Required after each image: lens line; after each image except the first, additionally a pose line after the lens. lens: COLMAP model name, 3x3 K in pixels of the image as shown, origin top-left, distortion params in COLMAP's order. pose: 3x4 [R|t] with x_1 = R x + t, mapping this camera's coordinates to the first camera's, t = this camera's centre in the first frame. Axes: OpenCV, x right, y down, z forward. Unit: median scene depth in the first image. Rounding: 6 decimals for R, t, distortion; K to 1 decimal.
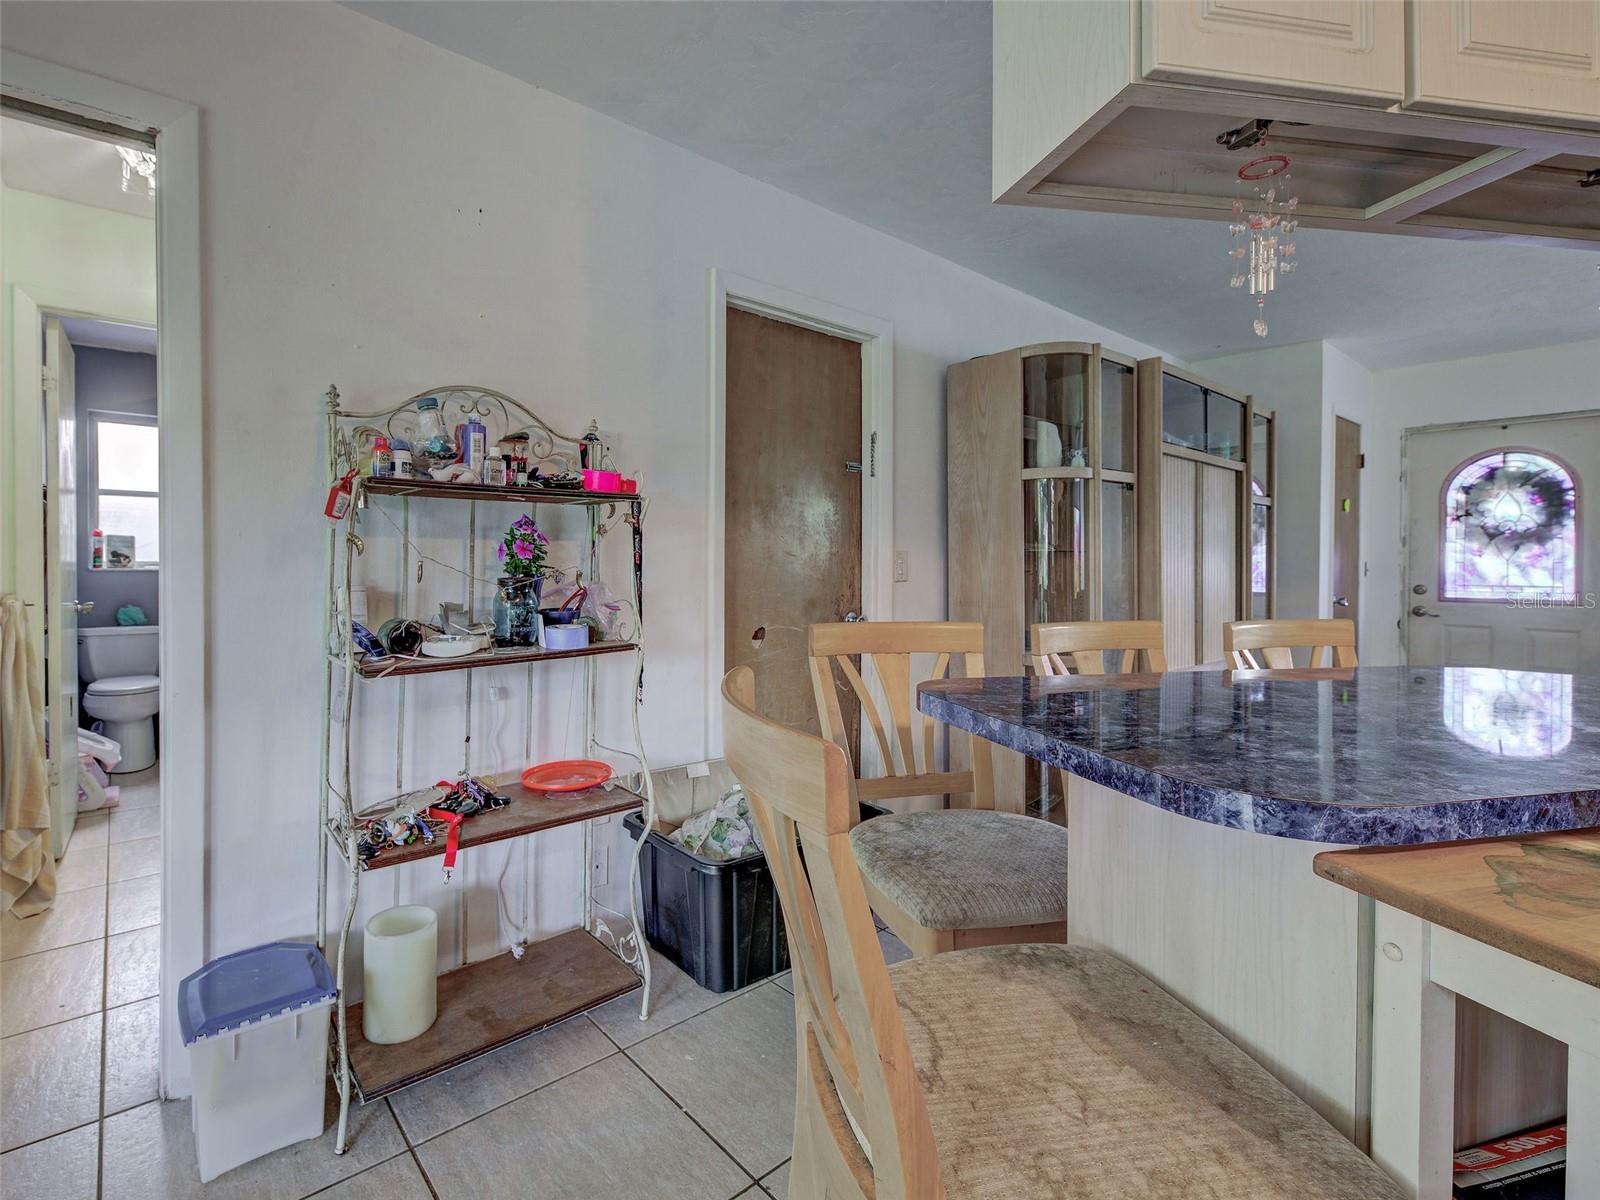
lens RADIAL K [[743.8, 0, 686.0], [0, 743.8, 573.4], [0, 0, 1]] dist [0.006556, -0.002285]
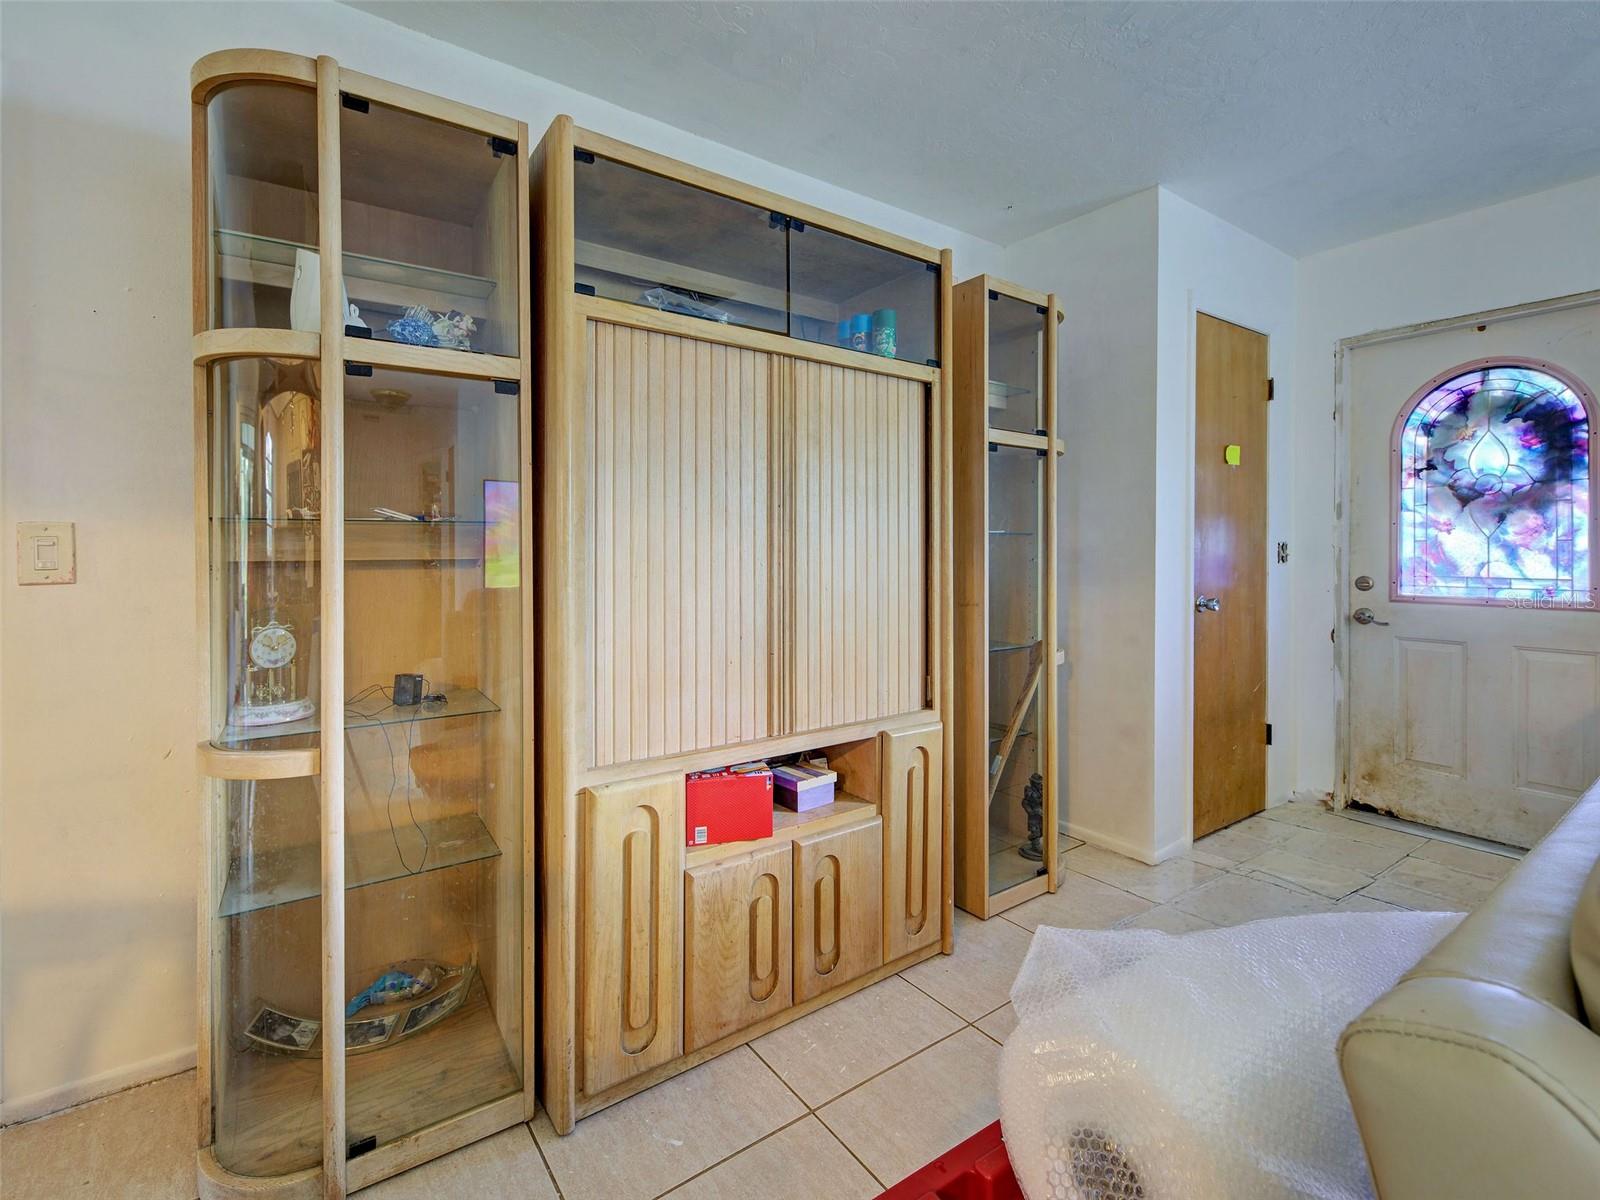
lens RADIAL K [[743.8, 0, 753.9], [0, 743.8, 550.7], [0, 0, 1]] dist [0.006556, -0.002285]
pose [[0.998594, -0.002514, -0.052951, 0.758485], [0.001855, 0.999920, -0.012500, -0.000042], [0.052979, 0.012384, 0.998519, 0.499824]]
